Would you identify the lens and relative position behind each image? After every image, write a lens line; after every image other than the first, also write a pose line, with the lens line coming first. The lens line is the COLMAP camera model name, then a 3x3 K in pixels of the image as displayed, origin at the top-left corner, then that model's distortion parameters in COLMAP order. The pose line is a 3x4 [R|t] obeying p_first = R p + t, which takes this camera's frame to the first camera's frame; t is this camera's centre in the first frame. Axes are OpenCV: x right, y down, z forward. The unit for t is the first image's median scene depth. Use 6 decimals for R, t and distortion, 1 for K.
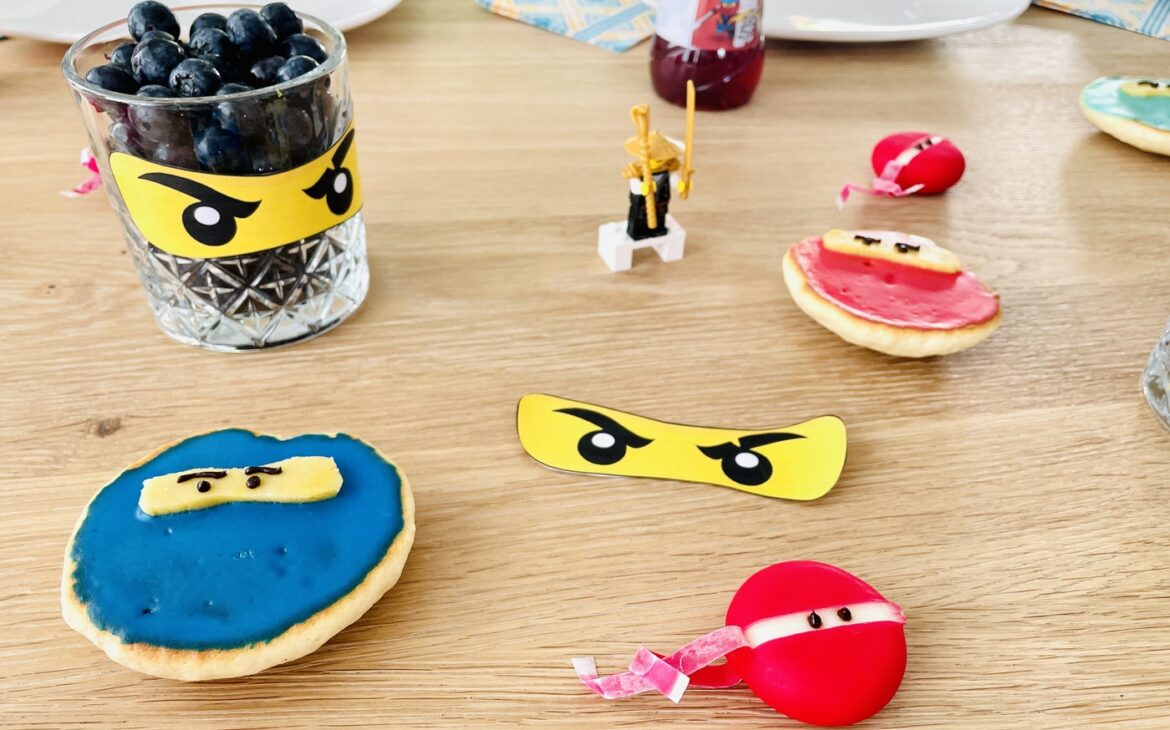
lens RADIAL K [[854.8, 0, 585.0], [0, 854.8, 365.0], [0, 0, 1]] dist [0.075037, -0.100545]
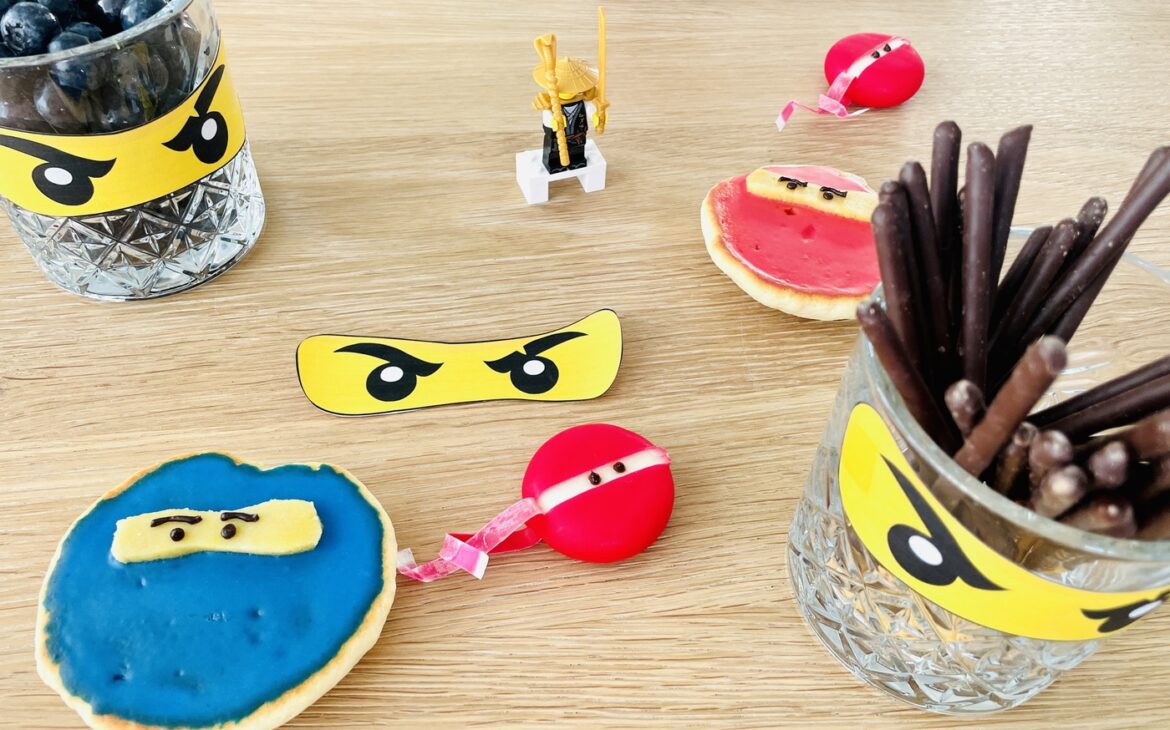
lens RADIAL K [[854.8, 0, 585.0], [0, 854.8, 365.0], [0, 0, 1]] dist [0.075037, -0.100545]
pose [[0.999861, 0.016625, -0.001354, 0.115995], [-0.016013, 0.979448, 0.201061, -0.148569], [0.004668, -0.201012, 0.979578, 0.043321]]
